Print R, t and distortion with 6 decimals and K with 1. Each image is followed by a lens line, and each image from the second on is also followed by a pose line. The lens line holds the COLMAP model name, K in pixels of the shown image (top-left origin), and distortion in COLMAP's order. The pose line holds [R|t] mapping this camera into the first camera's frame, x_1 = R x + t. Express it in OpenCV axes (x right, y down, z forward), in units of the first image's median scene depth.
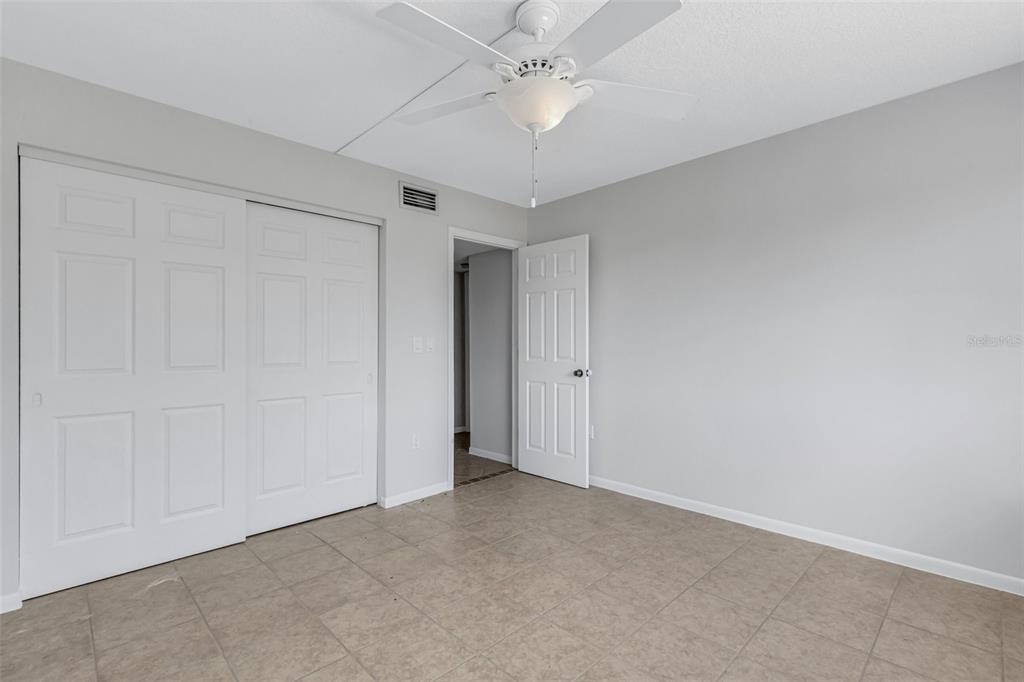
lens RADIAL K [[465.6, 0, 515.9], [0, 465.6, 342.9], [0, 0, 1]] dist [0.006016, 0.000394]
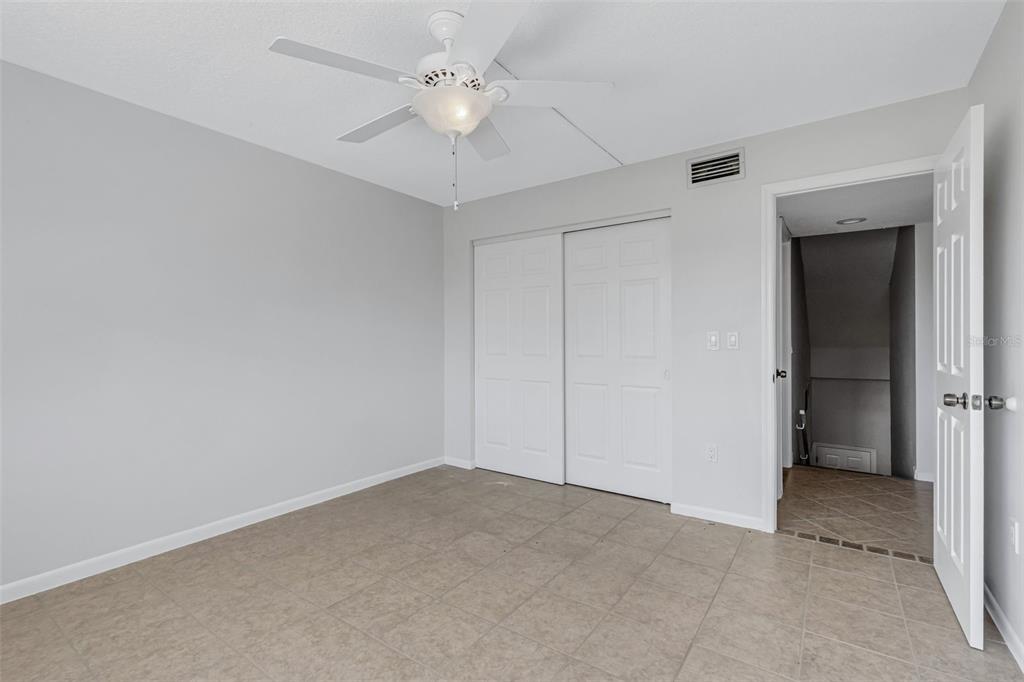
lens RADIAL K [[465.6, 0, 515.5], [0, 465.6, 338.3], [0, 0, 1]] dist [0.006016, 0.000394]
pose [[0.187562, 0.003877, -0.982245, 0.746514], [0.003161, 0.999985, 0.004551, -0.007022], [0.982248, -0.003958, 0.187547, 0.640408]]
